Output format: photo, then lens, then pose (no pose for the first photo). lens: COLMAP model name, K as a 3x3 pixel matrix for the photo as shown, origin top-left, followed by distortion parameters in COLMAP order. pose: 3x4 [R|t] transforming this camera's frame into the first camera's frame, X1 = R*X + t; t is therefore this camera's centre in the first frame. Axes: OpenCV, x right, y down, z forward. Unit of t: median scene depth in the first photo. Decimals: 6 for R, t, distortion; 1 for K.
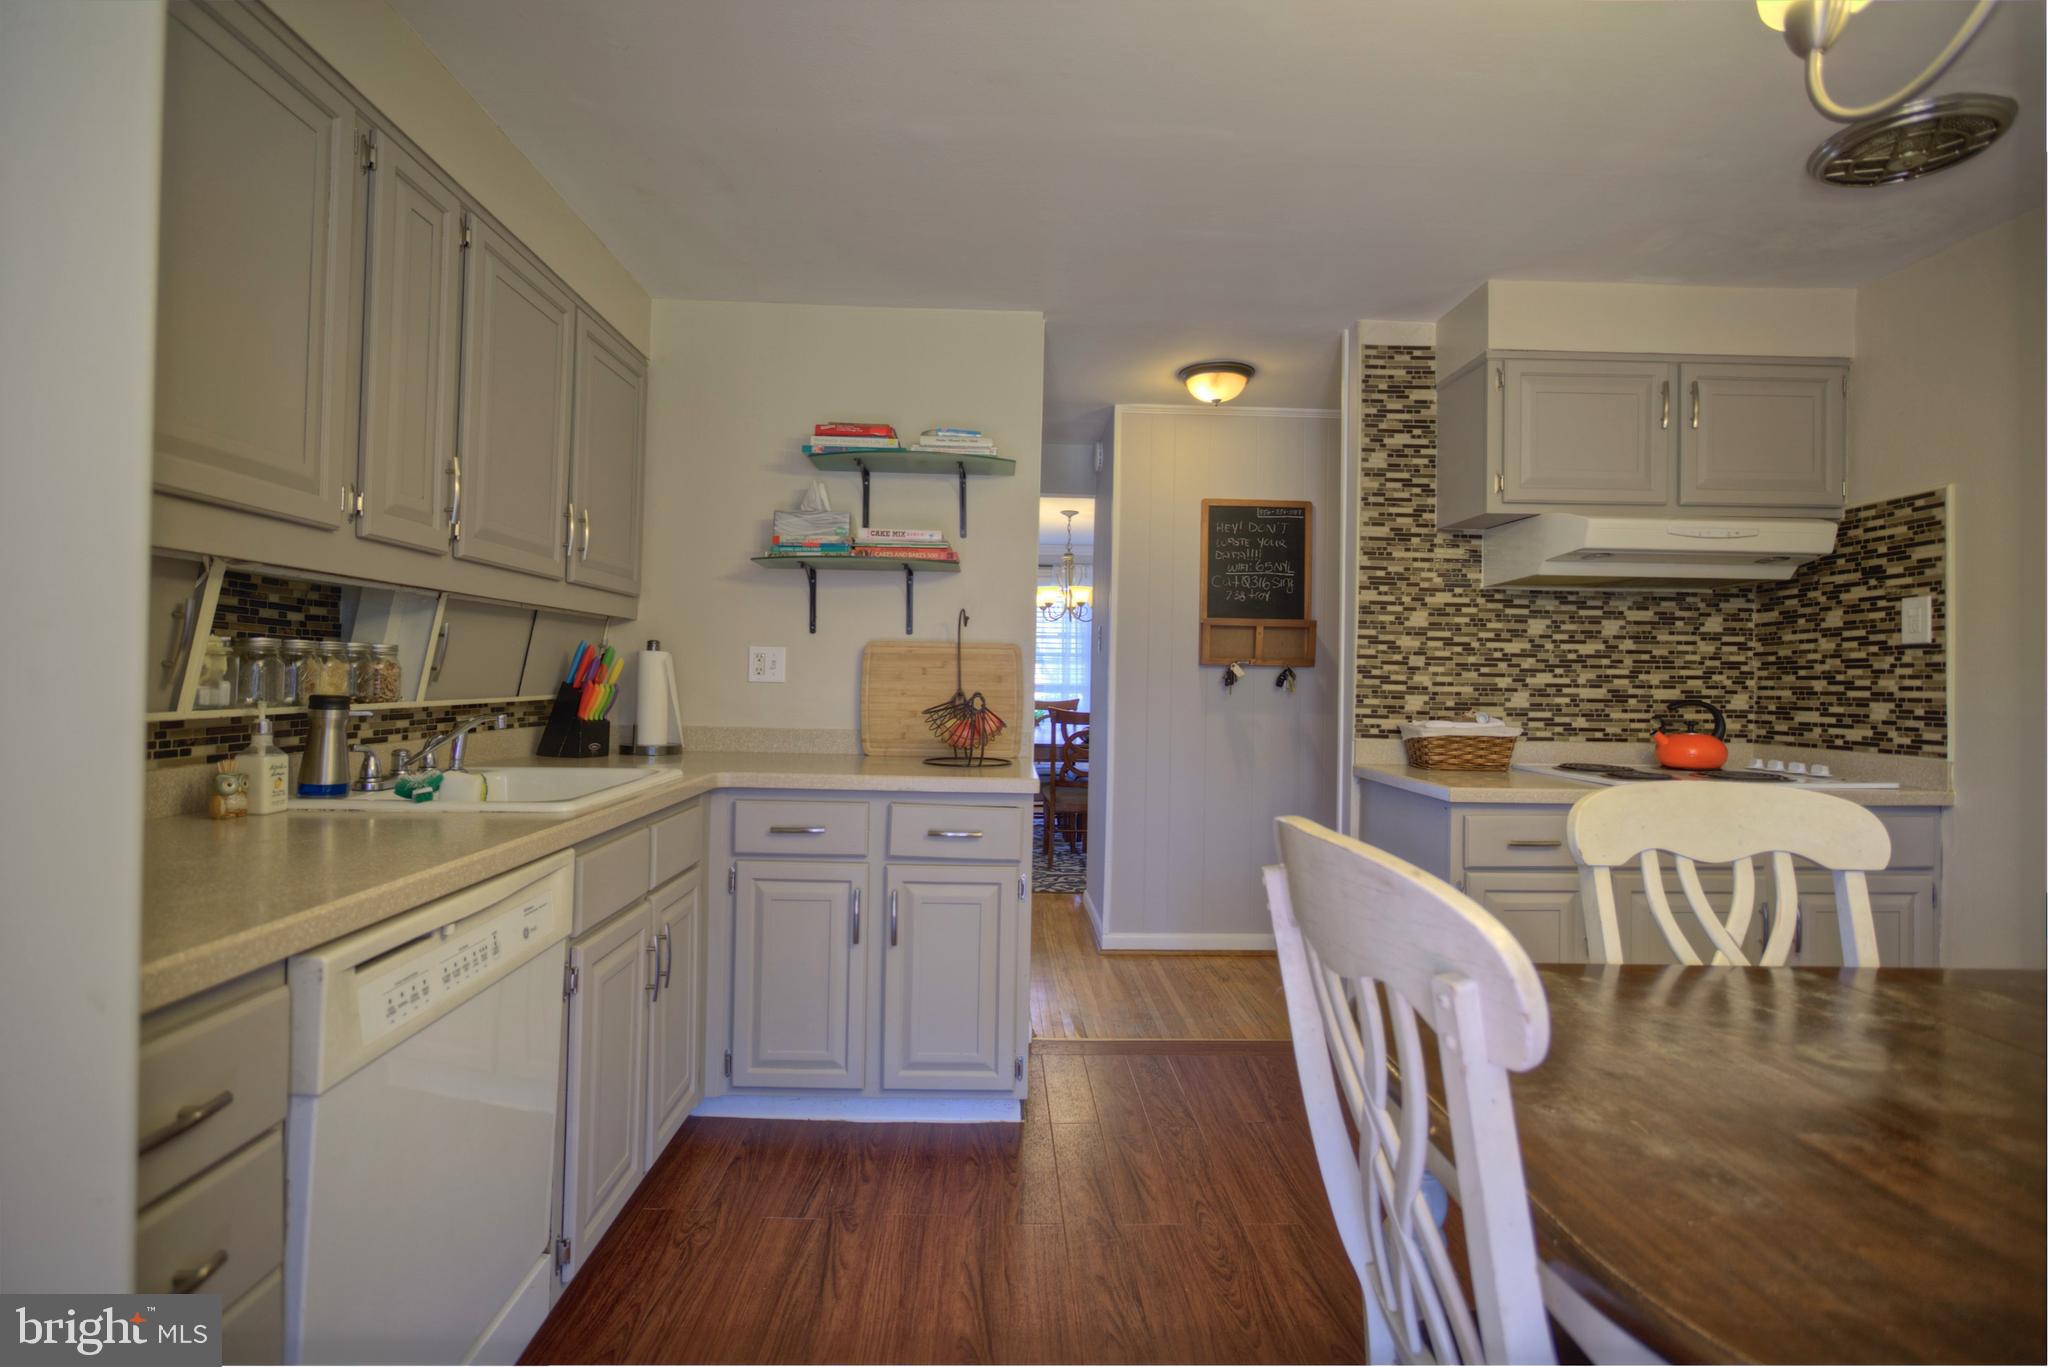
lens RADIAL K [[964.7, 0, 1024.0], [0, 964.7, 683.5], [0, 0, 1]] dist [-0.008276, 0.001232]
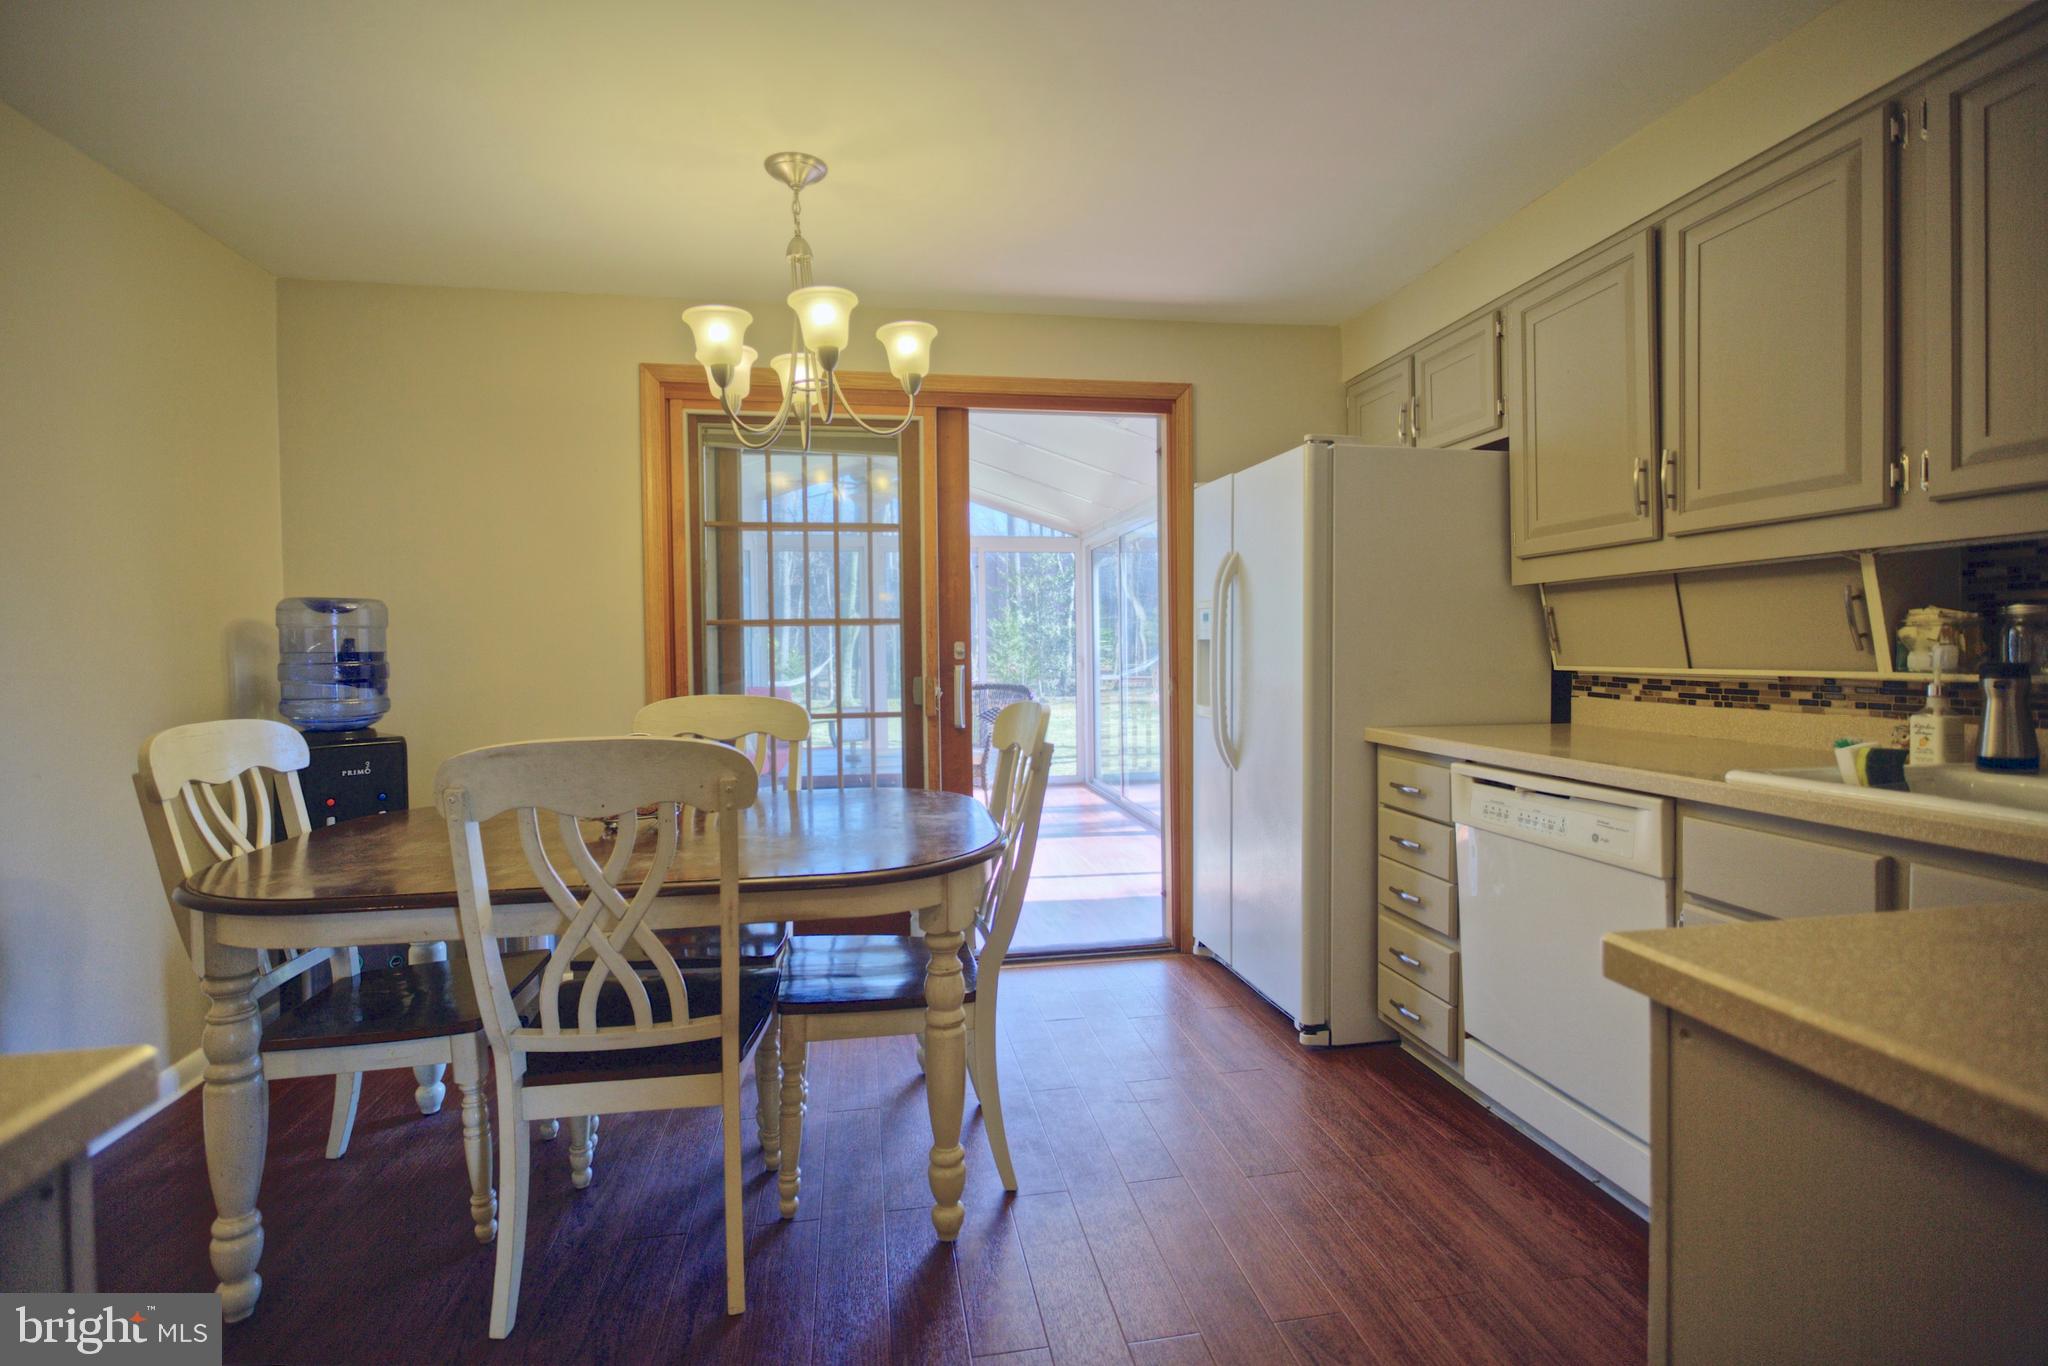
lens RADIAL K [[966.2, 0, 1058.7], [0, 966.2, 687.8], [0, 0, 1]] dist [-0.002046, 0.000131]
pose [[-0.985197, 0.001255, -0.171421, 0.082206], [-0.006369, 0.999015, 0.043921, 0.000131], [0.171308, 0.044363, -0.984218, 0.412189]]
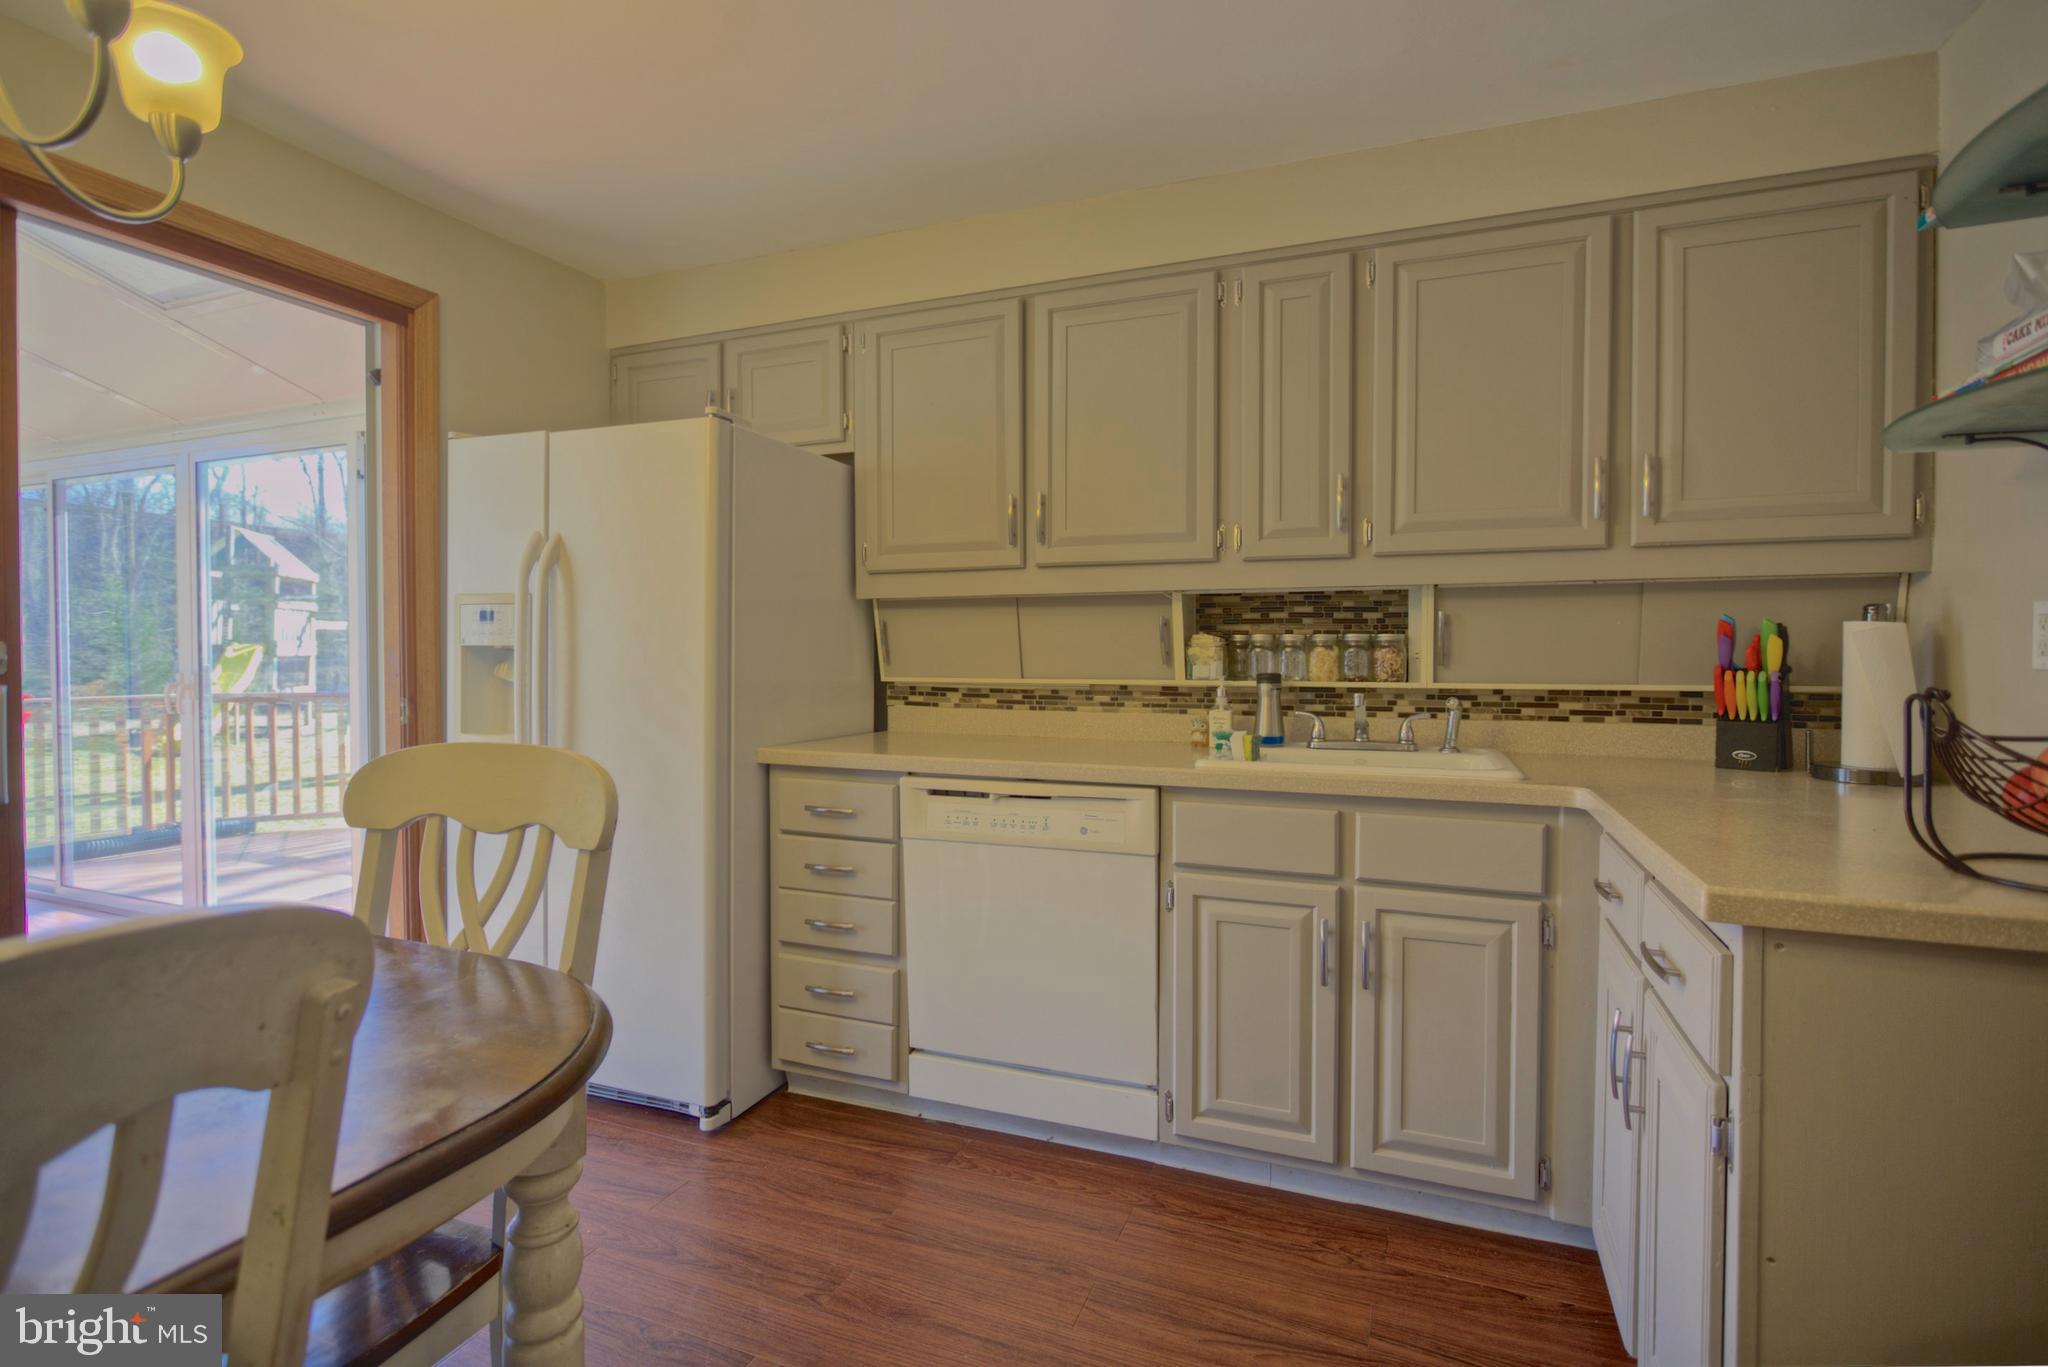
lens RADIAL K [[964.7, 0, 1024.0], [0, 964.7, 683.5], [0, 0, 1]] dist [-0.008276, 0.001232]
pose [[-0.400795, 0.011054, -0.916101, 0.166191], [-0.013870, 0.999739, 0.018131, 0.001500], [0.916063, 0.019973, -0.400537, 0.286218]]
